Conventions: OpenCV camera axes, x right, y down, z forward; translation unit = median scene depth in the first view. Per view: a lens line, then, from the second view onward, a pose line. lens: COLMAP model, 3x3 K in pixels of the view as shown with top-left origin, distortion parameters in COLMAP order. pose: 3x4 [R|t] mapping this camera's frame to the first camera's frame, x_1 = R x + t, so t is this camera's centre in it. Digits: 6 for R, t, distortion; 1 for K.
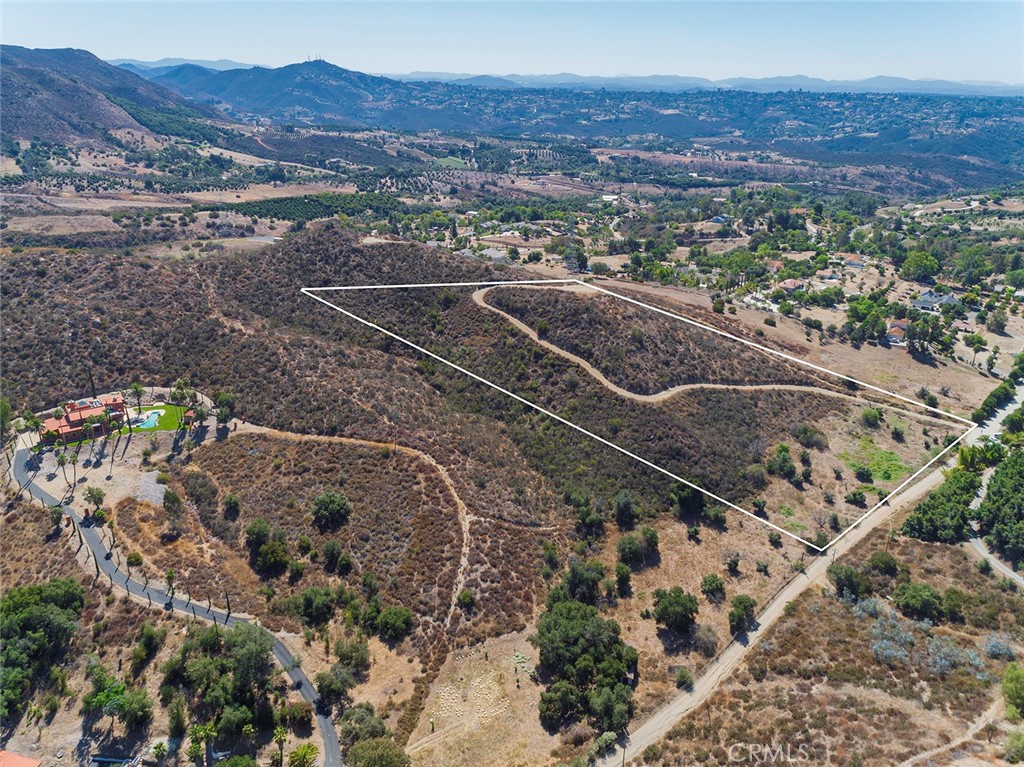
lens RADIAL K [[768.4, 0, 509.0], [0, 768.4, 381.8], [0, 0, 1]] dist [0.015408, 0.010659]
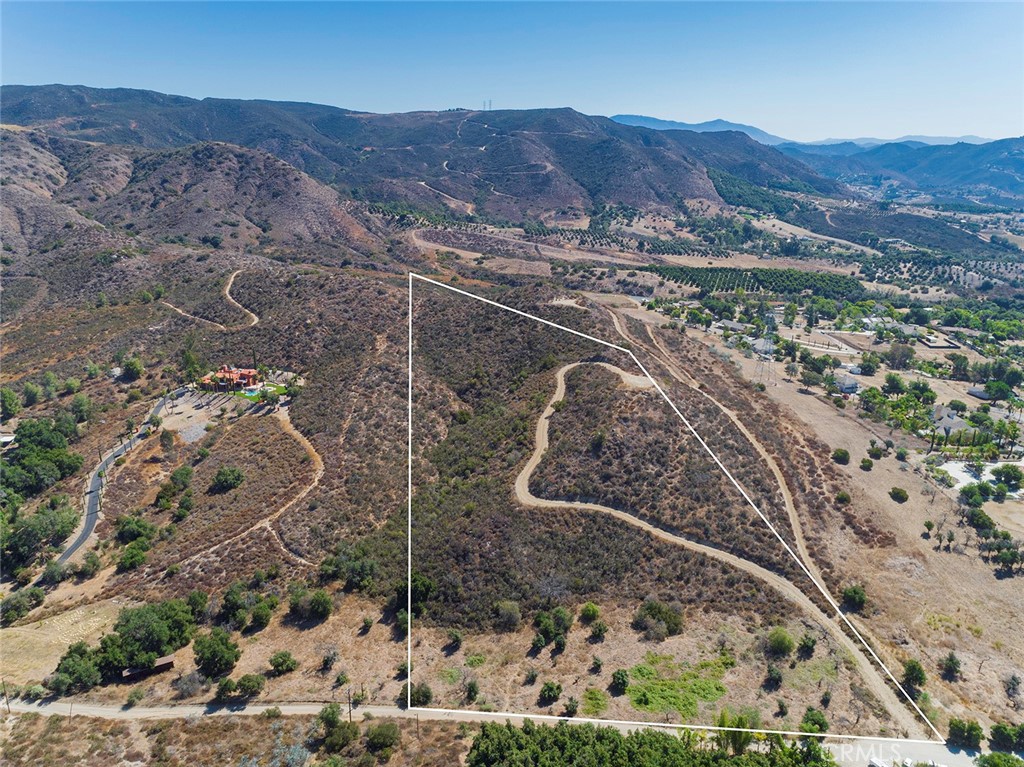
lens RADIAL K [[763.3, 0, 505.4], [0, 763.3, 384.2], [0, 0, 1]] dist [0.018406, -0.001575]
pose [[0.656455, 0.219225, -0.721808, 0.542235], [-0.279171, 0.959508, 0.037524, -0.092766], [0.700807, 0.176875, 0.691075, 0.243322]]
